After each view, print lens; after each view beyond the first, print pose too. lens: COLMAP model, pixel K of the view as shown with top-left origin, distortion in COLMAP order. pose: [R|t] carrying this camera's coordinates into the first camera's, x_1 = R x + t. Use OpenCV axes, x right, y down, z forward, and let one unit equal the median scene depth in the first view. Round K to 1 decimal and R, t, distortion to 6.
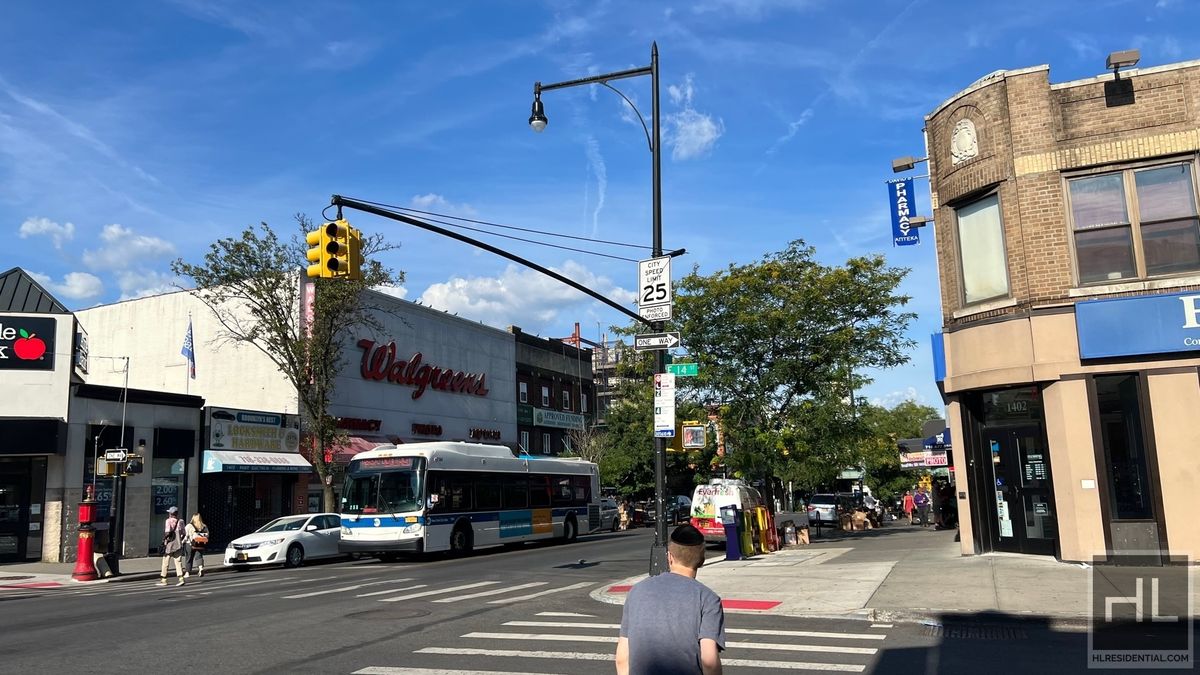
lens RADIAL K [[909.6, 0, 604.8], [0, 909.6, 319.4], [0, 0, 1]] dist [0.043776, -0.061478]
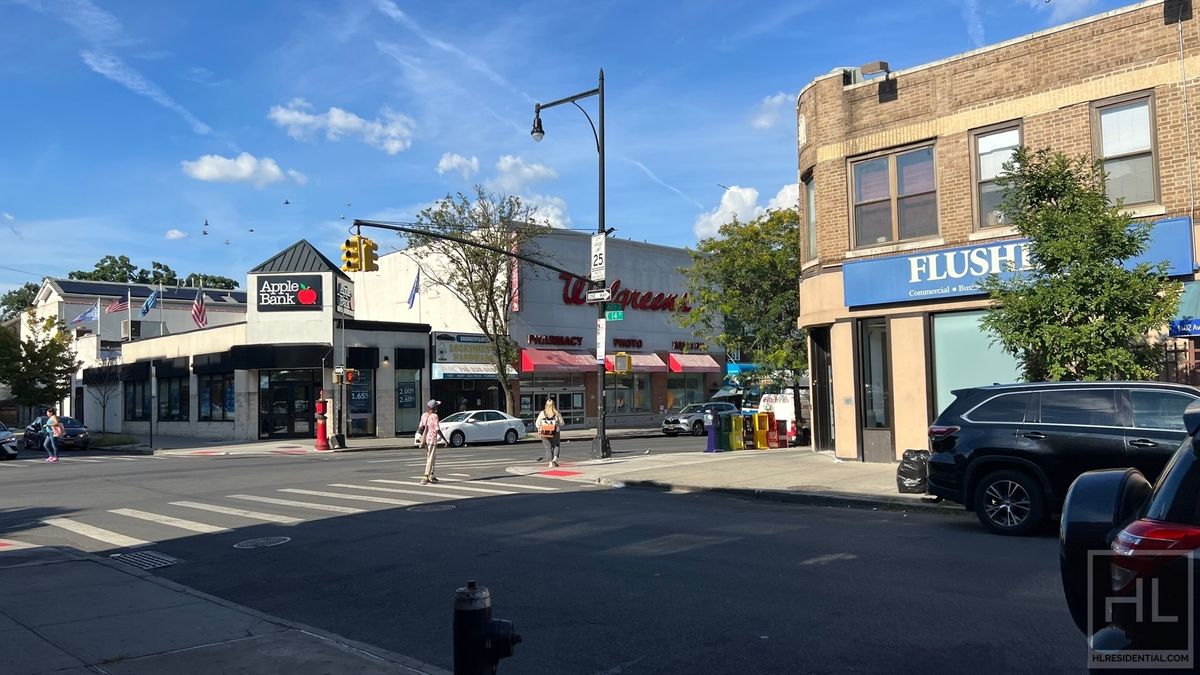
lens RADIAL K [[909.6, 0, 604.8], [0, 909.6, 319.4], [0, 0, 1]] dist [0.043776, -0.061478]
pose [[0.924629, -0.018947, -0.380397, 0.374603], [0.060579, 0.993364, 0.097771, -0.046831], [0.376020, -0.113445, 0.919641, -0.177510]]
